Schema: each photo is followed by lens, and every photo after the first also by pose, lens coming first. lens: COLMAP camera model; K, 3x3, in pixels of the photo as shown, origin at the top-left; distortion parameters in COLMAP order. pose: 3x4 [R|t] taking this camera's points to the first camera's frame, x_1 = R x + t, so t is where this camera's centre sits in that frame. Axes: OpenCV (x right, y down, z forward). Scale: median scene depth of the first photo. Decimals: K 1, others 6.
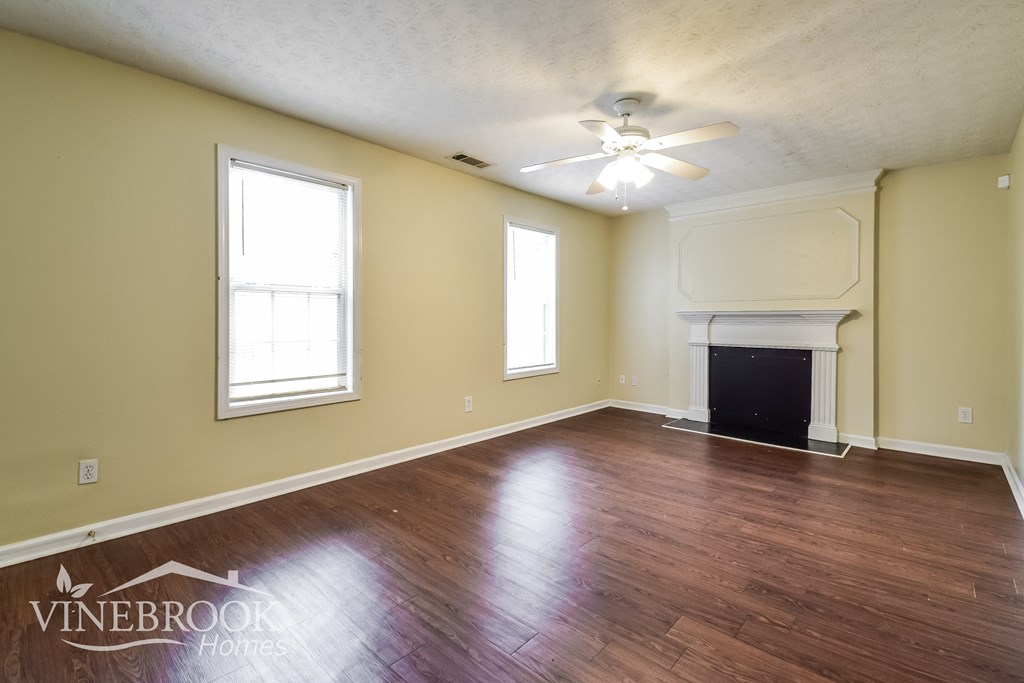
lens RADIAL K [[475.1, 0, 499.4], [0, 475.1, 328.0], [0, 0, 1]] dist [0.005307, -0.000730]
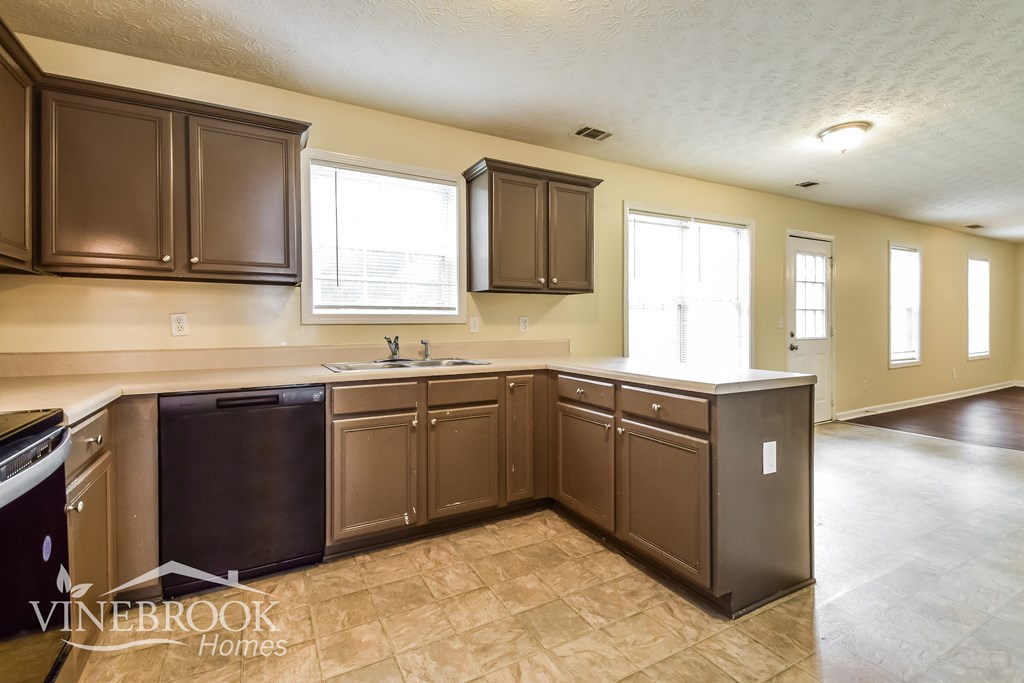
lens RADIAL K [[475.1, 0, 510.8], [0, 475.1, 330.5], [0, 0, 1]] dist [0.005307, -0.000730]
pose [[0.946523, 0.000813, -0.322635, -1.479374], [-0.000426, 0.999999, 0.001270, 0.017351], [0.322636, -0.001064, 0.946523, -1.546048]]
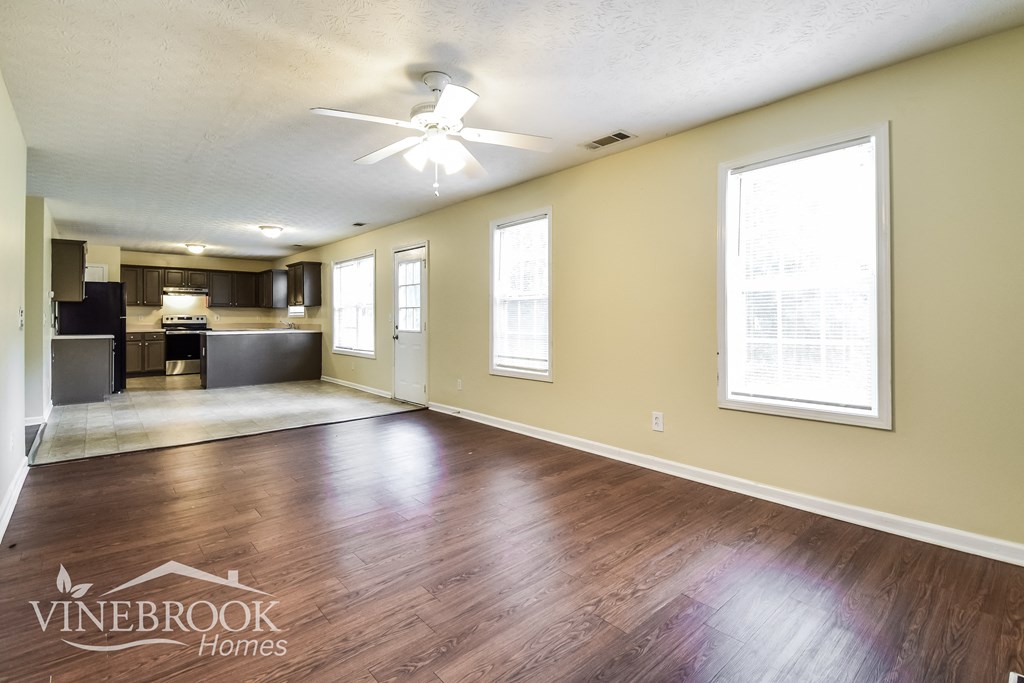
lens RADIAL K [[475.1, 0, 508.5], [0, 475.1, 322.0], [0, 0, 1]] dist [0.005307, -0.000730]
pose [[-0.112331, 0.006675, -0.993648, 0.827546], [-0.014786, 0.999856, 0.008388, -0.014176], [0.993561, 0.015634, -0.112216, 0.893779]]
